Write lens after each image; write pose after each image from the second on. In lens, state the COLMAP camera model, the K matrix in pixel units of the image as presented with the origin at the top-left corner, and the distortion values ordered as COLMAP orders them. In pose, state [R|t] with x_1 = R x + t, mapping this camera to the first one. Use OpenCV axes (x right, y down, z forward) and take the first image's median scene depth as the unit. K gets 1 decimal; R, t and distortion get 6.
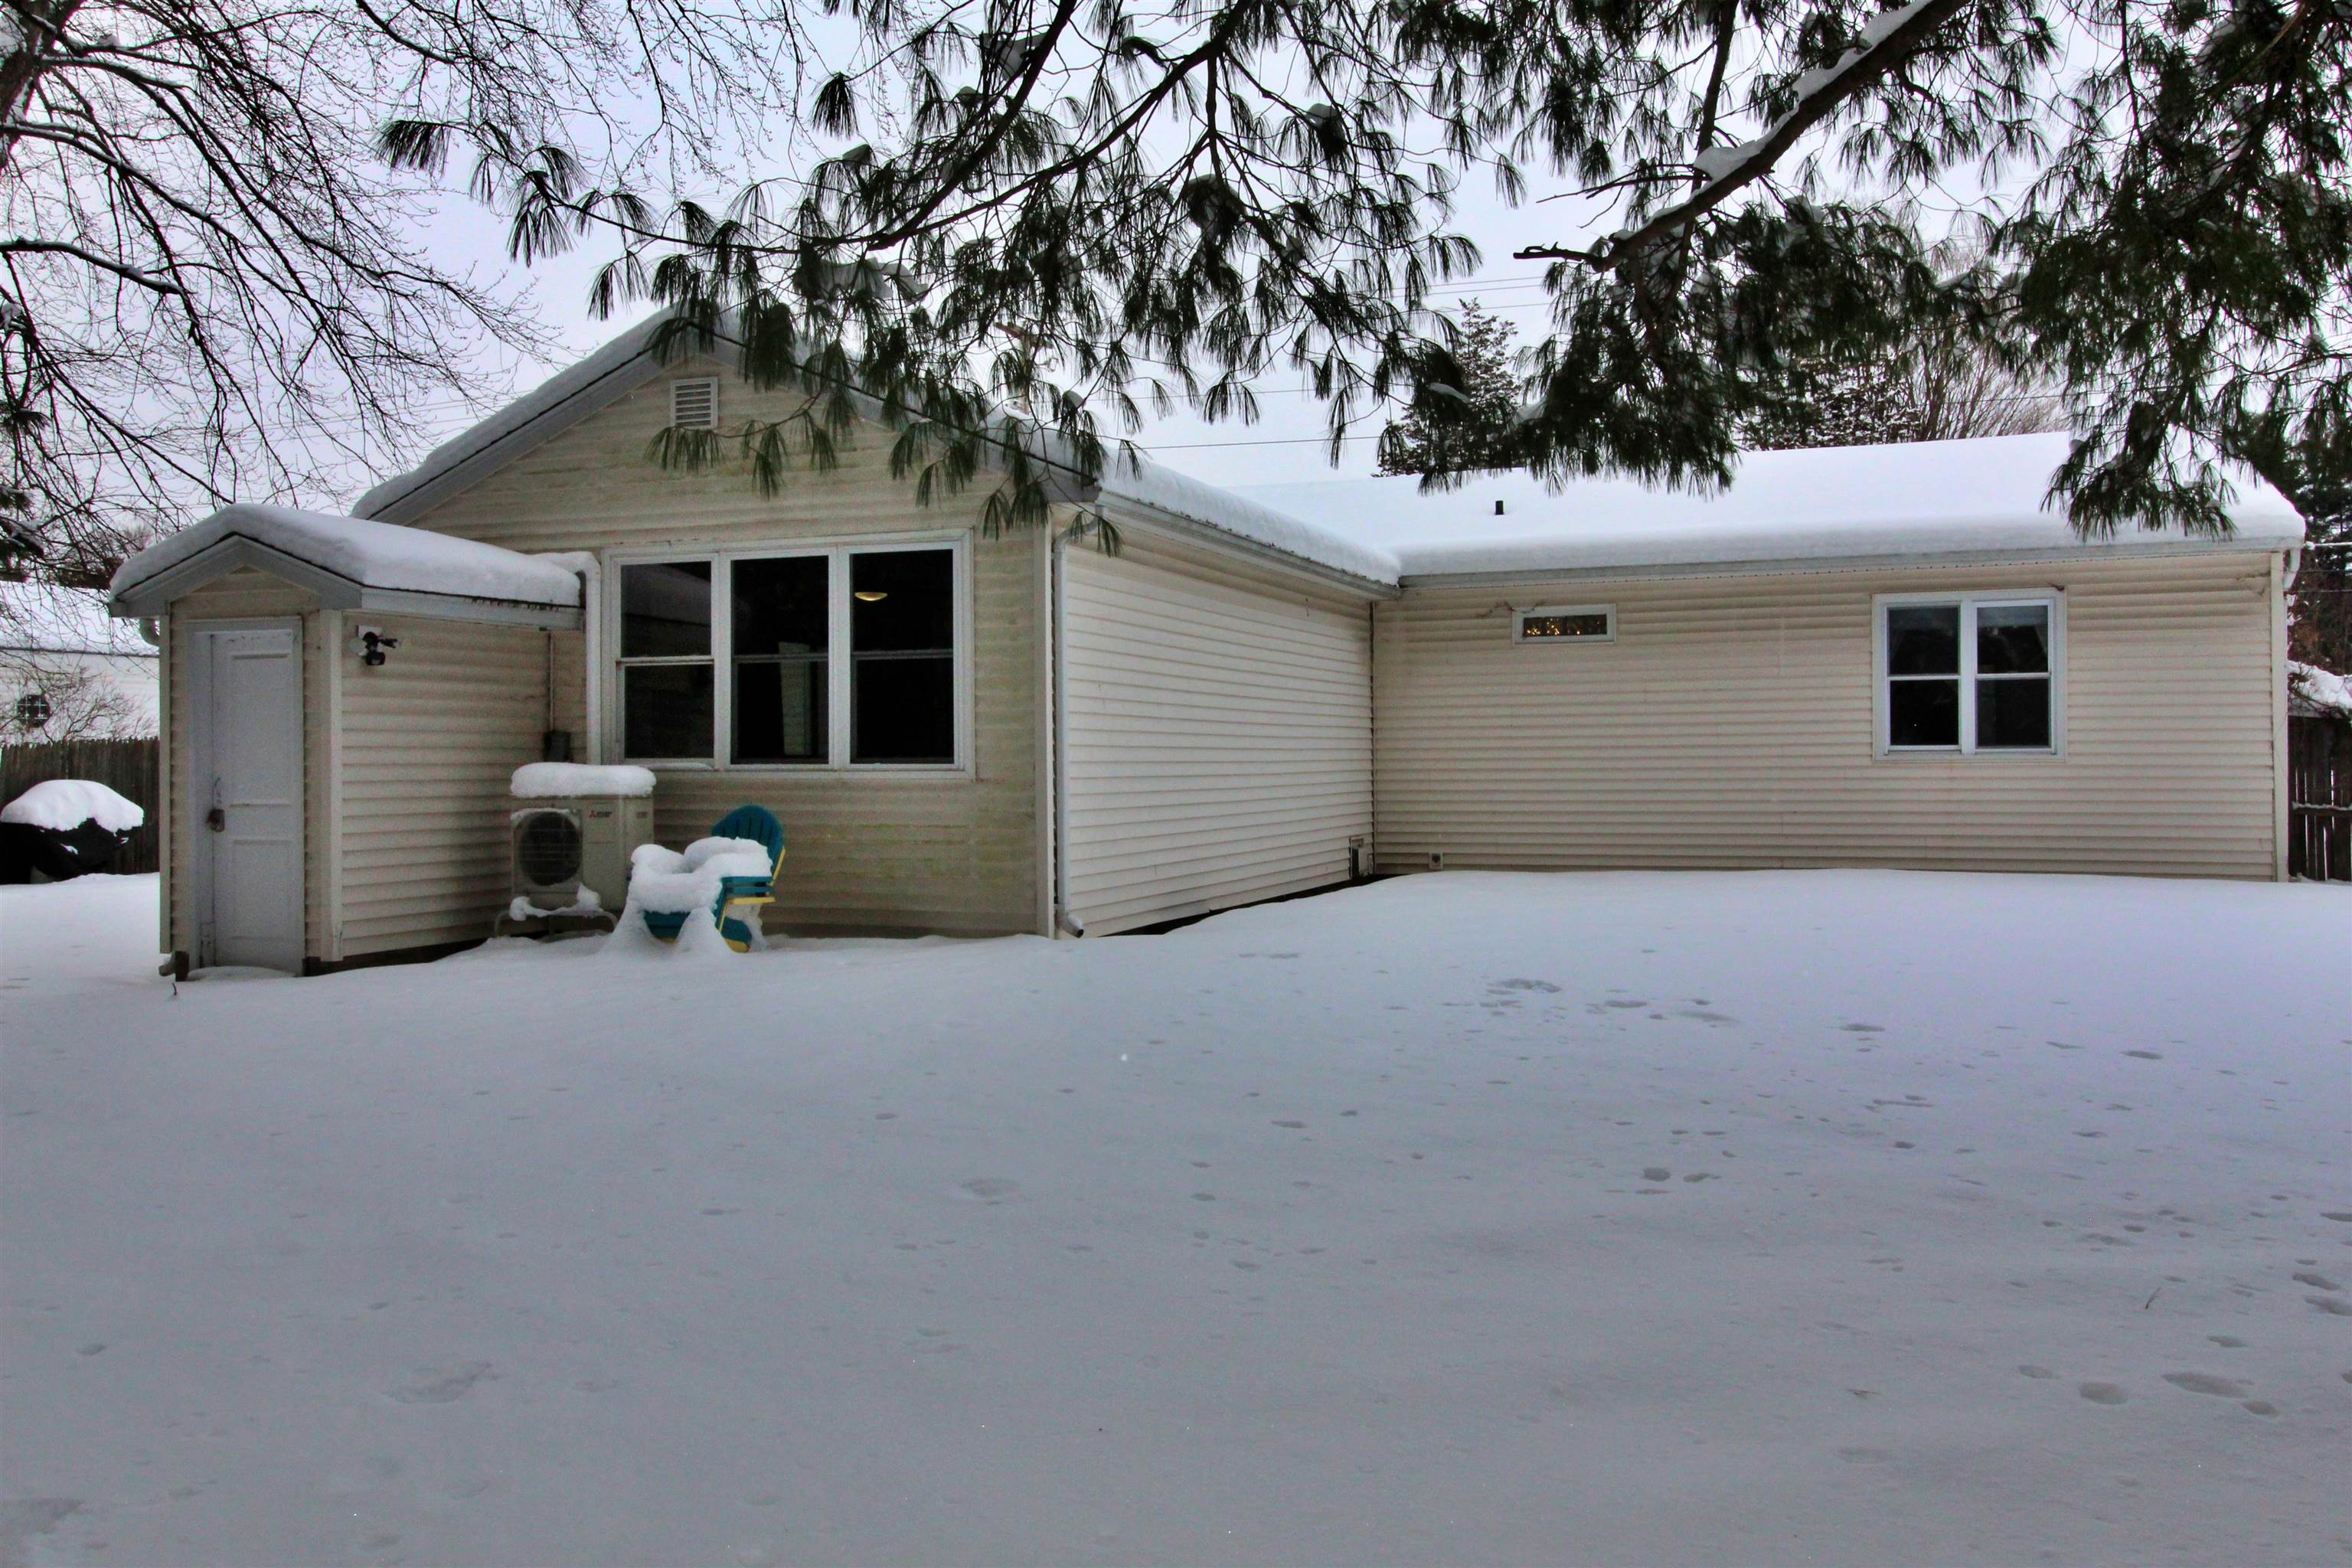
lens RADIAL K [[1856.0, 0, 1187.2], [0, 1856.0, 733.5], [0, 0, 1]] dist [0.020425, -0.011281]
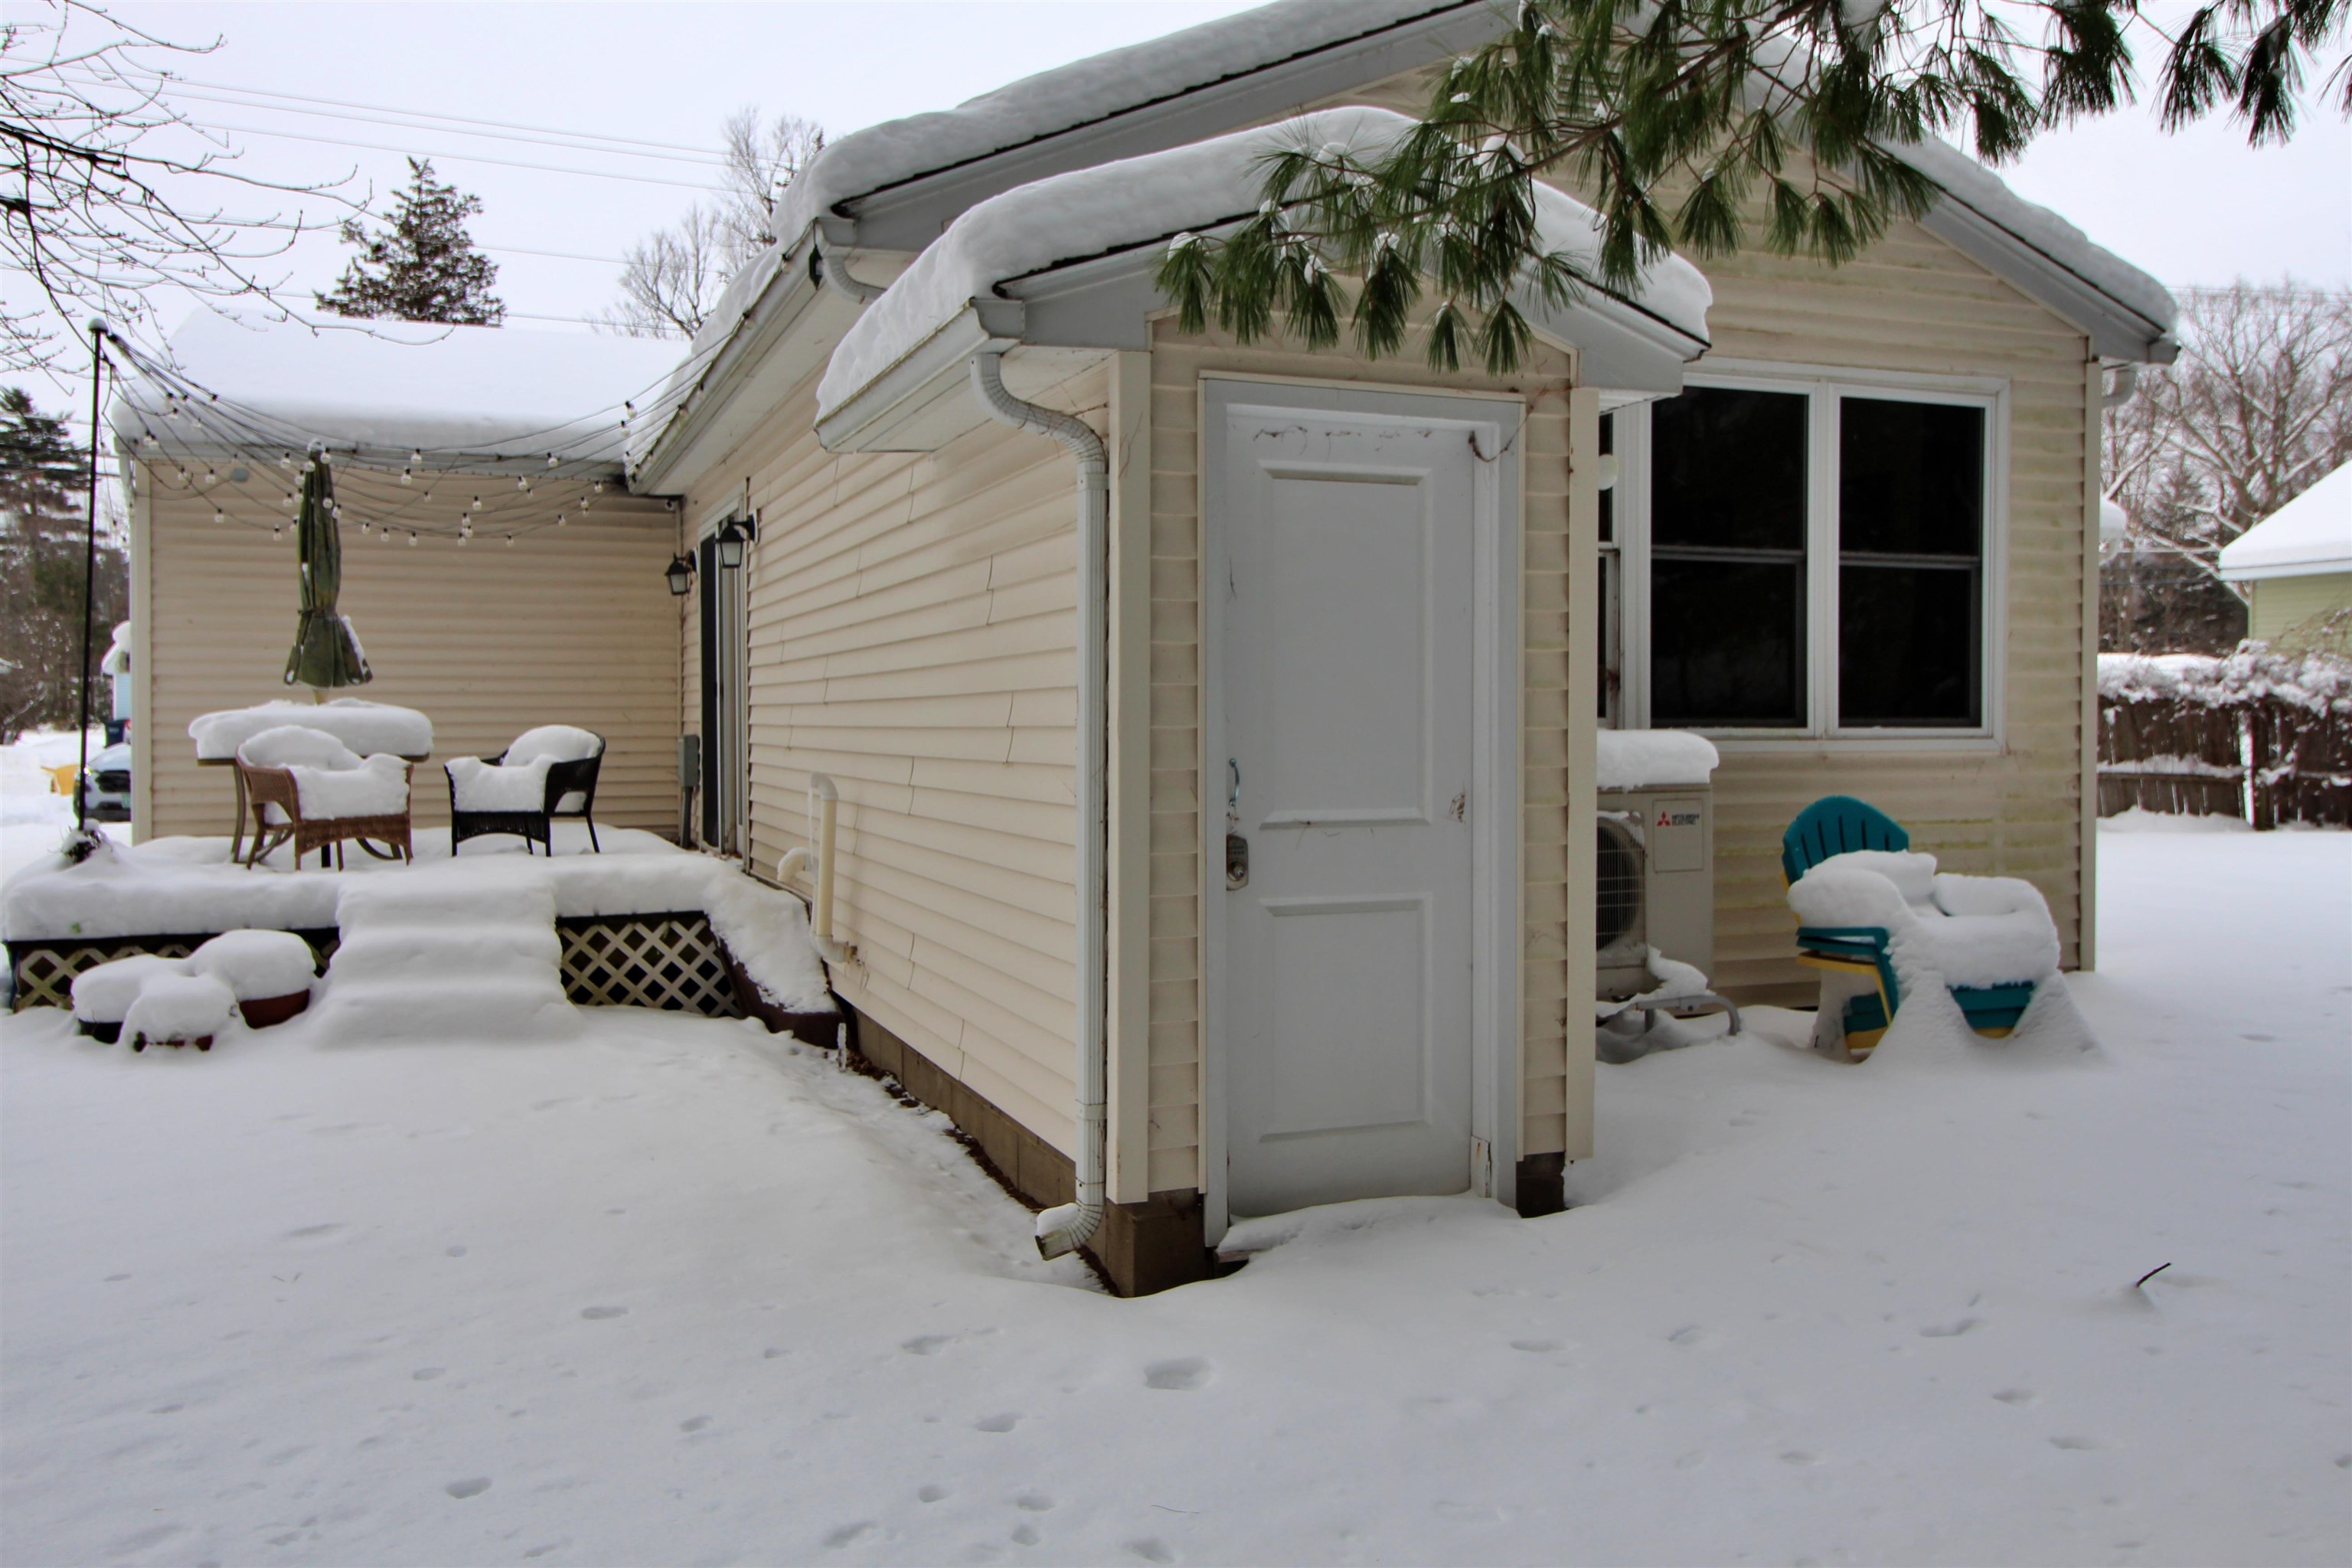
lens RADIAL K [[1856.0, 0, 1187.2], [0, 1856.0, 733.5], [0, 0, 1]] dist [0.020425, -0.011281]
pose [[0.745579, -0.000821, 0.666417, -0.784523], [-0.018237, 0.999600, 0.021635, 0.008824], [-0.666168, -0.028284, 0.745265, 0.682584]]
